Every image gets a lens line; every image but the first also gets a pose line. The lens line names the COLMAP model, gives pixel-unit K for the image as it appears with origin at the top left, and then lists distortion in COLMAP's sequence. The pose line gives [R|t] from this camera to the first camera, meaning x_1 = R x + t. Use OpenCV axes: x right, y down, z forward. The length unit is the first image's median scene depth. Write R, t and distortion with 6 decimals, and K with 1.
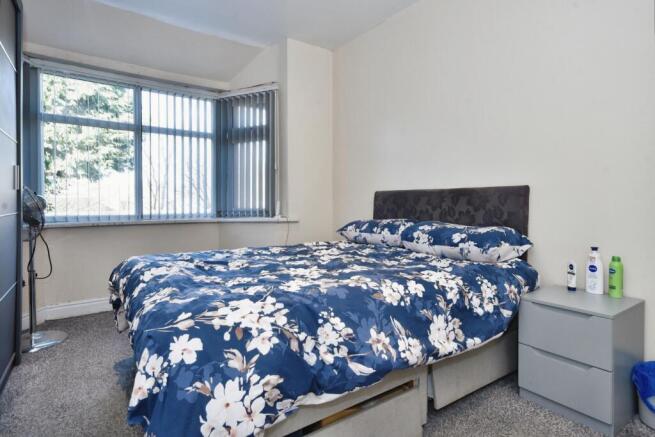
lens RADIAL K [[352.2, 0, 327.5], [0, 352.2, 202.9], [0, 0, 1]] dist [0.003668, 0.000599]
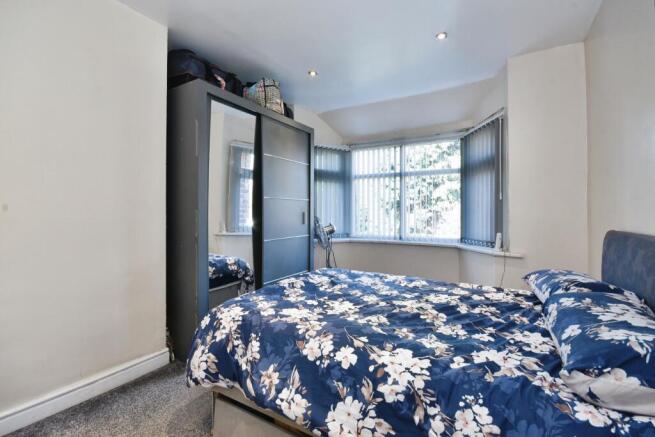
lens RADIAL K [[289.0, 0, 326.6], [0, 289.0, 209.4], [0, 0, 1]] dist [-0.001164, -0.000470]
pose [[0.404133, -0.011424, -0.914629, 0.941975], [-0.003566, 0.999895, -0.014064, -0.139895], [0.914693, 0.008946, 0.404049, 0.641905]]
